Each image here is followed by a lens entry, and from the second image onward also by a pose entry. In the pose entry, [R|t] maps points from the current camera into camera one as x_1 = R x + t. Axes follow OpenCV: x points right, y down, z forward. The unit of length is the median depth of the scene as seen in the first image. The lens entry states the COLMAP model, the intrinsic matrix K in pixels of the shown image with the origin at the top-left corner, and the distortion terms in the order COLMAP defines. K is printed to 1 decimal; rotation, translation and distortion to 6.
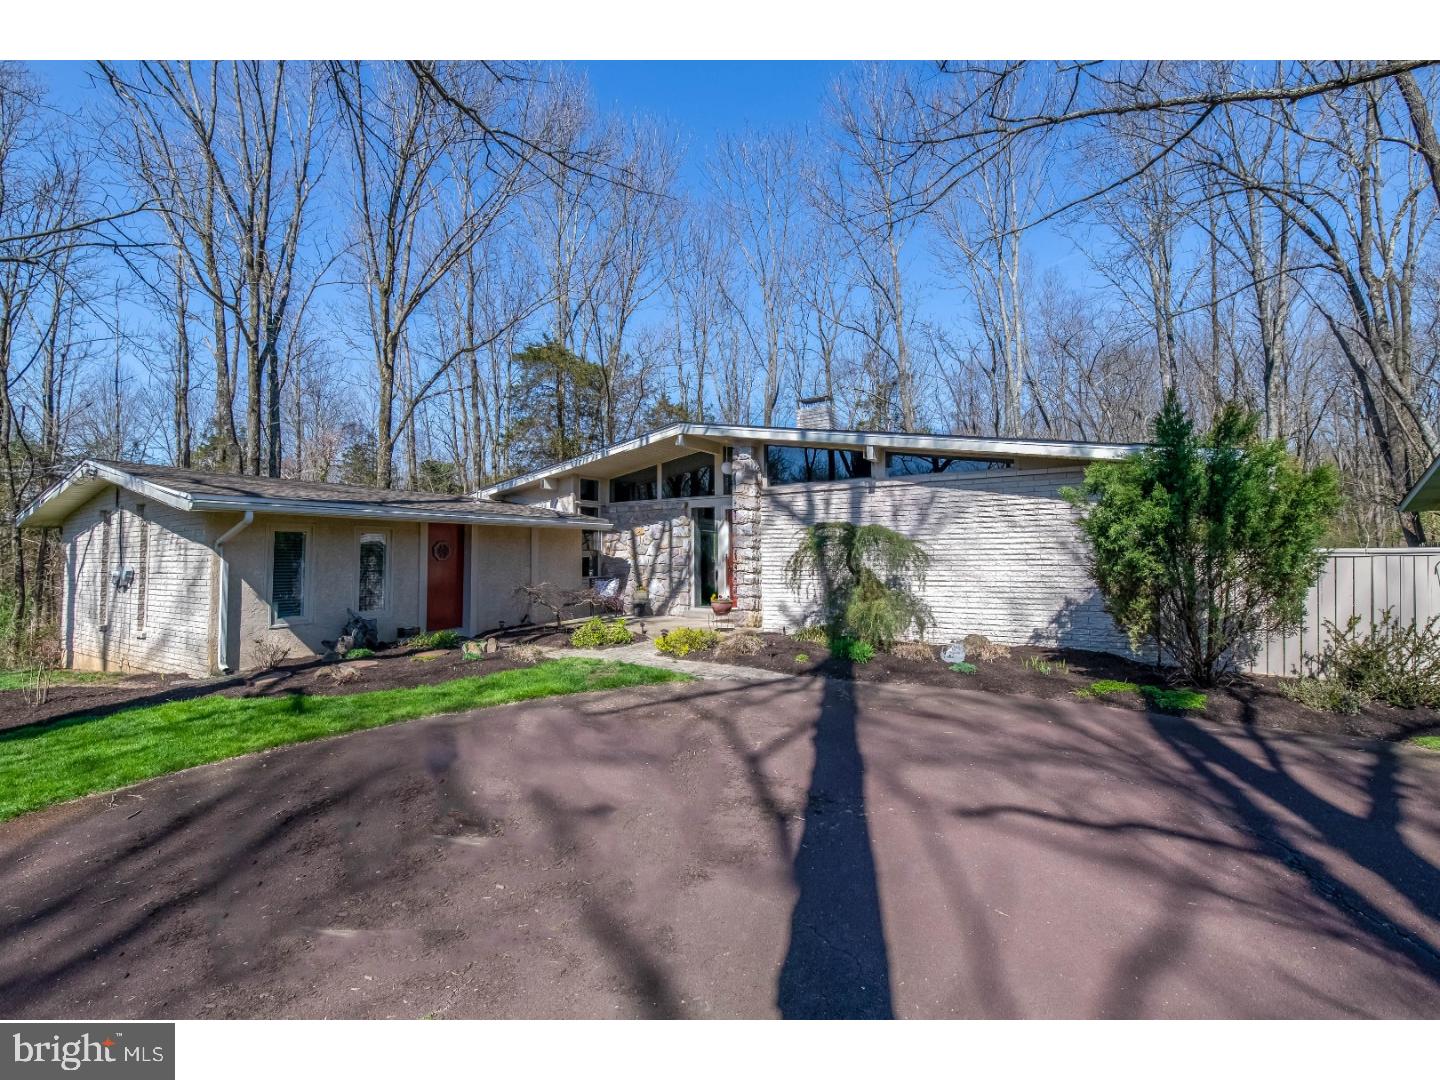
lens RADIAL K [[615.1, 0, 723.1], [0, 615.1, 527.8], [0, 0, 1]] dist [-0.000297, 0.000248]
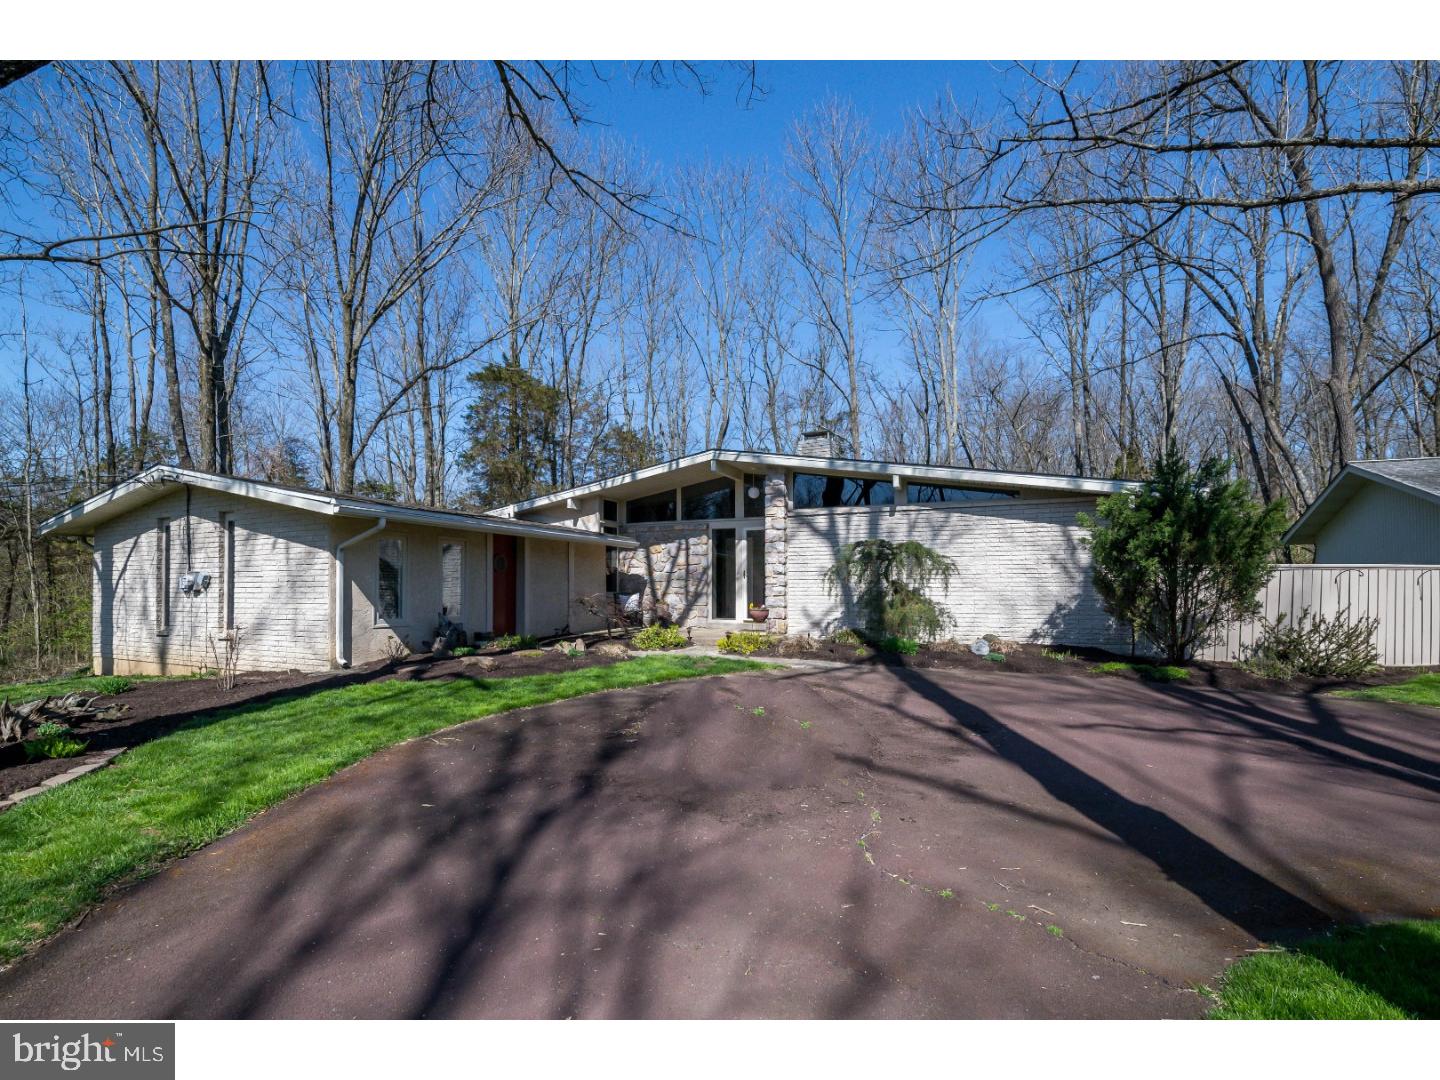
lens RADIAL K [[622.6, 0, 692.7], [0, 622.6, 580.5], [0, 0, 1]] dist [-0.000752, -0.000473]
pose [[0.993009, 0.010144, 0.117603, -0.211341], [-0.014236, 0.999320, 0.034008, 0.023616], [-0.117178, -0.035445, 0.992478, -0.098543]]
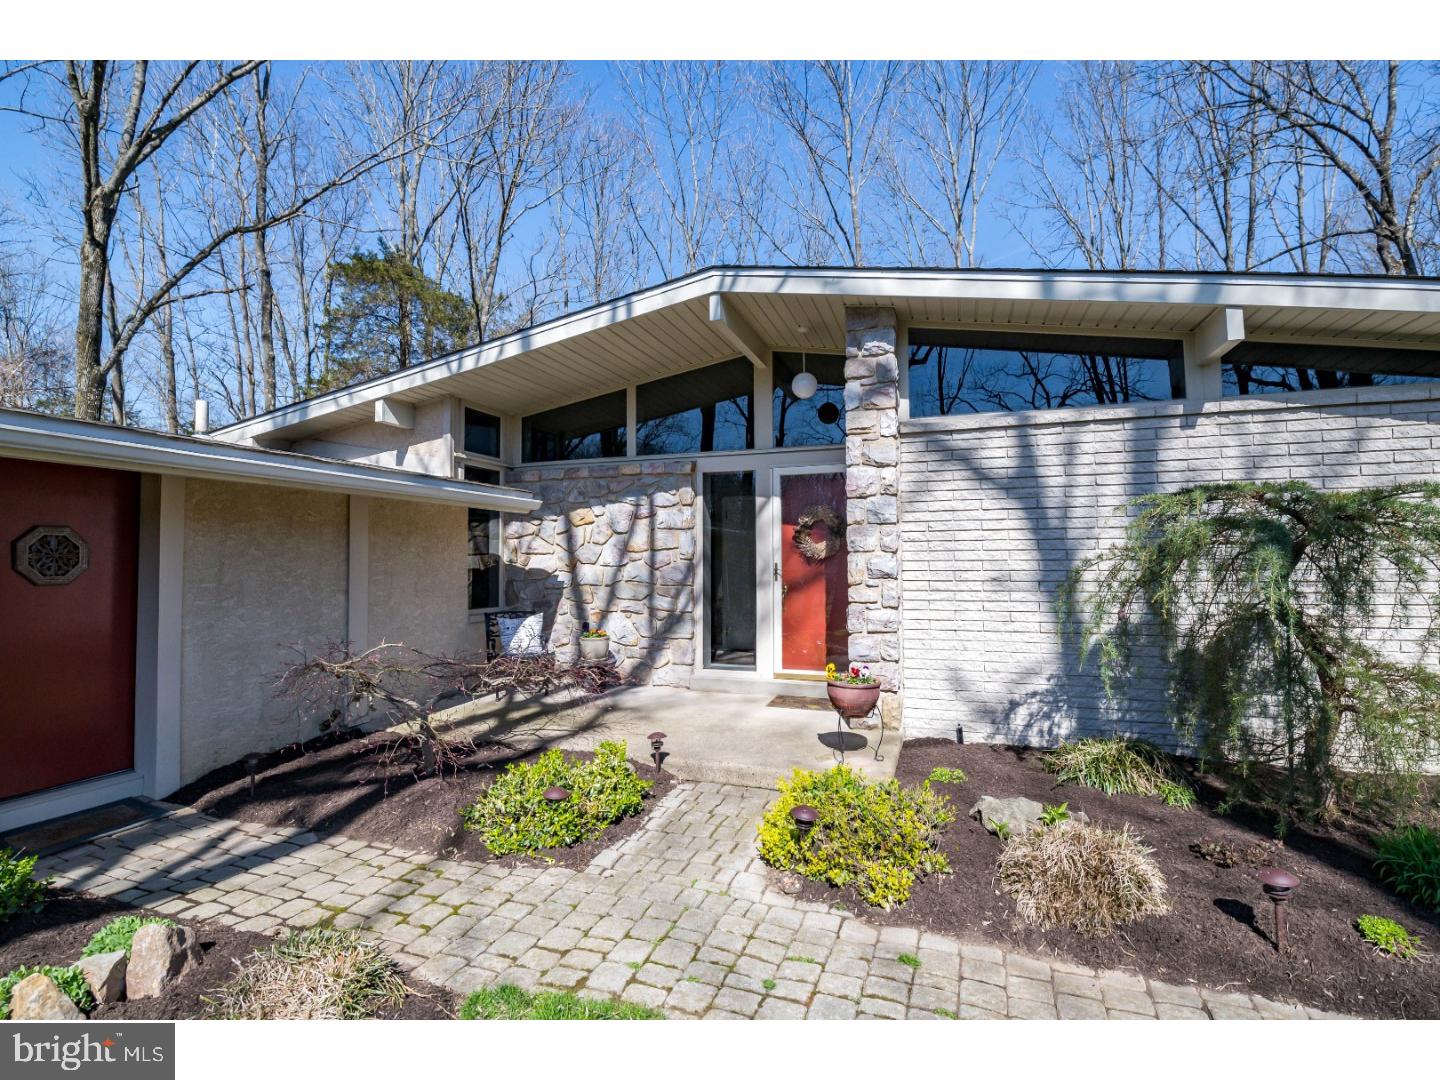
lens RADIAL K [[622.8, 0, 720.0], [0, 622.8, 540.0], [0, 0, 1]] dist [-0.007641, -0.000261]
pose [[0.975338, 0.012750, 0.220350, -0.147673], [-0.014579, 0.999871, 0.006675, 0.020562], [-0.220236, -0.009722, 0.975398, 0.502589]]
